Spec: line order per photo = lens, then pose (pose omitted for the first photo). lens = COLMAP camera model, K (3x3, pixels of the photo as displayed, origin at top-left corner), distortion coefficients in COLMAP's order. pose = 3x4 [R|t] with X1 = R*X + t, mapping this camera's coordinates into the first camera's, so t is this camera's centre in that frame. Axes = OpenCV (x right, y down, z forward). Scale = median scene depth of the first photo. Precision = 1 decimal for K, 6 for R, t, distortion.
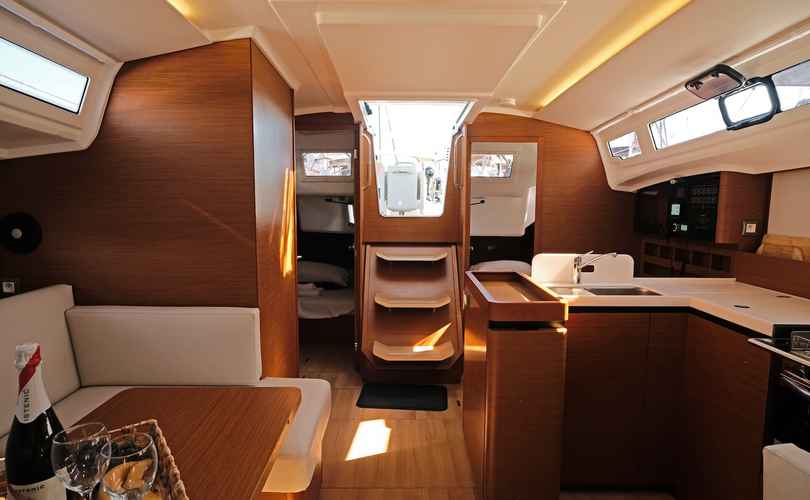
lens RADIAL K [[461.4, 0, 400.2], [0, 461.4, 254.6], [0, 0, 1]] dist [-0.003085, 0.002282]
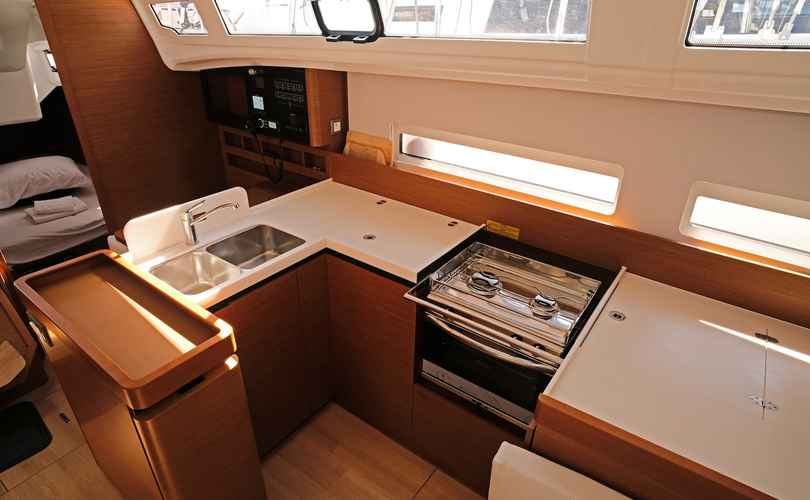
lens RADIAL K [[461.4, 0, 400.2], [0, 461.4, 254.6], [0, 0, 1]] dist [-0.003085, 0.002282]
pose [[0.587377, -0.380610, 0.714230, 0.020879], [0.080282, 0.905563, 0.416546, -0.205043], [-0.805322, -0.187330, 0.562463, 0.266130]]
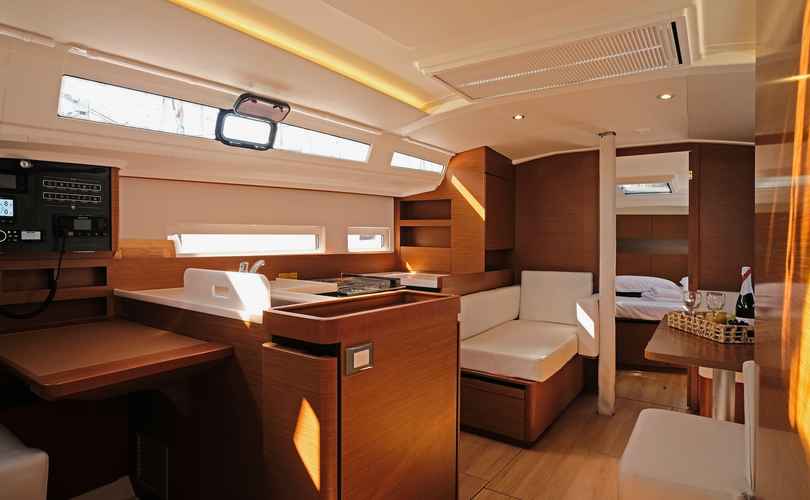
lens RADIAL K [[461.4, 0, 400.2], [0, 461.4, 254.6], [0, 0, 1]] dist [-0.003085, 0.002282]
pose [[-0.813930, -0.037678, 0.579740, -0.236923], [0.044875, 0.990836, 0.127399, -0.102034], [-0.579227, 0.129710, -0.804780, 1.366075]]
